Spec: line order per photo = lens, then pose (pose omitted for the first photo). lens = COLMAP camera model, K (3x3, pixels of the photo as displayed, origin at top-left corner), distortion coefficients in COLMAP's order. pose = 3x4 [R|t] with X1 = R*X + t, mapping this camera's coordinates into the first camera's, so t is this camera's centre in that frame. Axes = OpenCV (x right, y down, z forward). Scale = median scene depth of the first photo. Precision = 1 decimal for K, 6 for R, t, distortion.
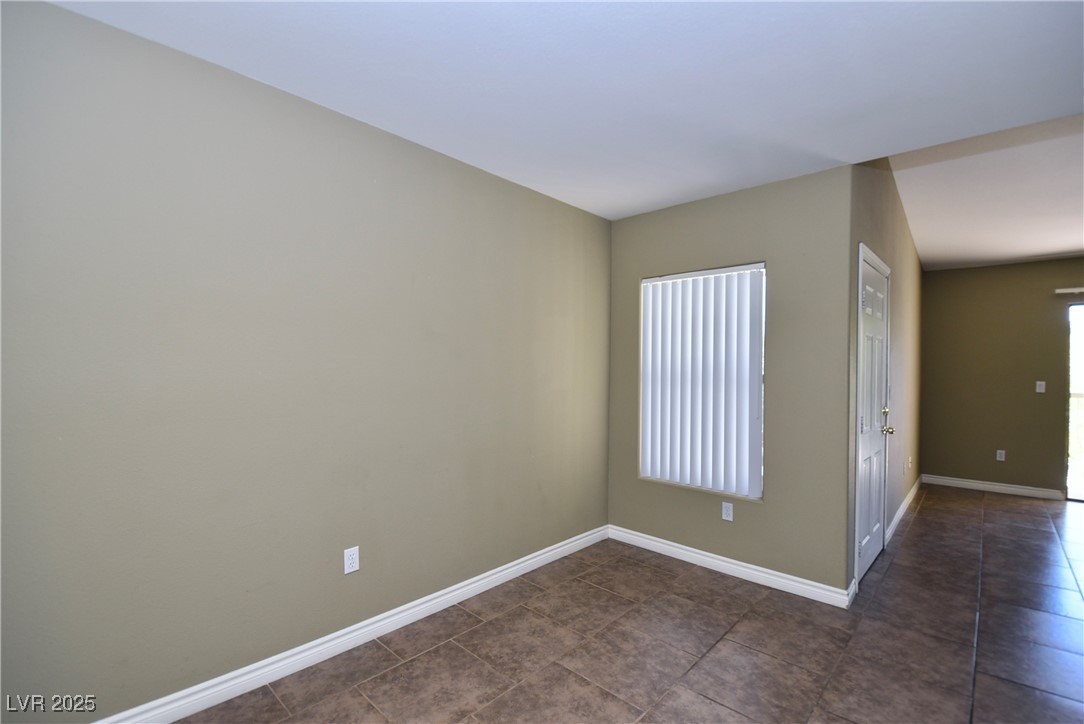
lens RADIAL K [[477.6, 0, 566.0], [0, 477.6, 369.0], [0, 0, 1]] dist [-0.017610, -0.000324]
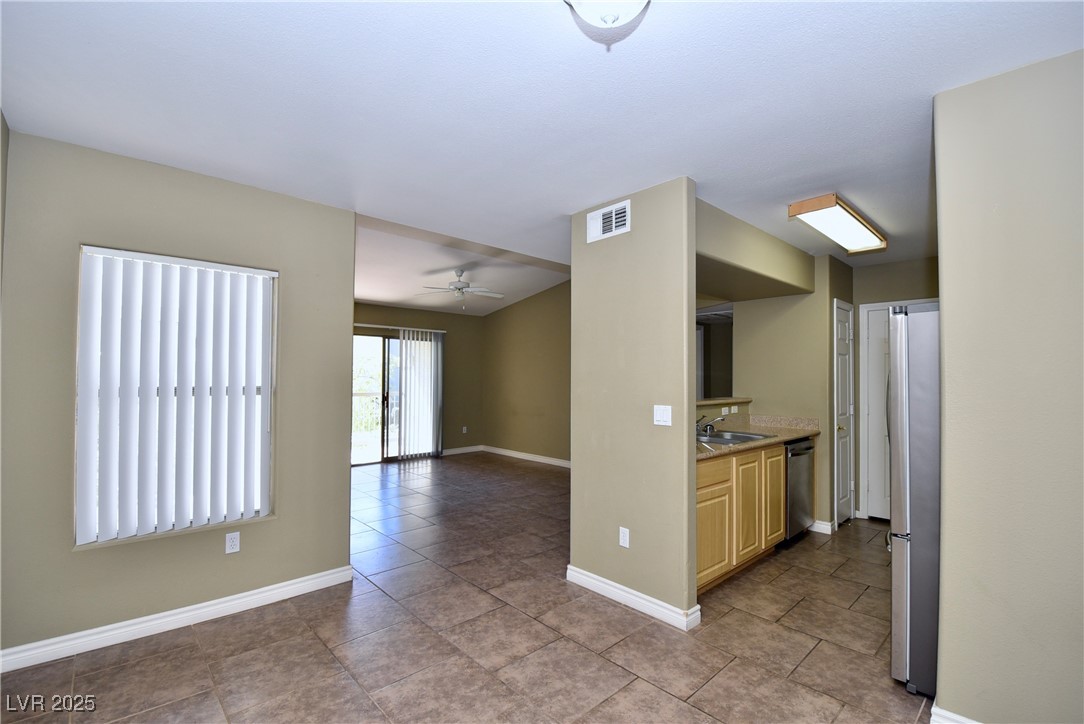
lens RADIAL K [[477.6, 0, 538.7], [0, 477.6, 370.9], [0, 0, 1]] dist [-0.017610, -0.000324]
pose [[0.097586, 0.006655, 0.995205, -0.497395], [-0.000188, 0.999978, -0.006669, -0.012060], [-0.995227, 0.000464, 0.097585, 0.366684]]
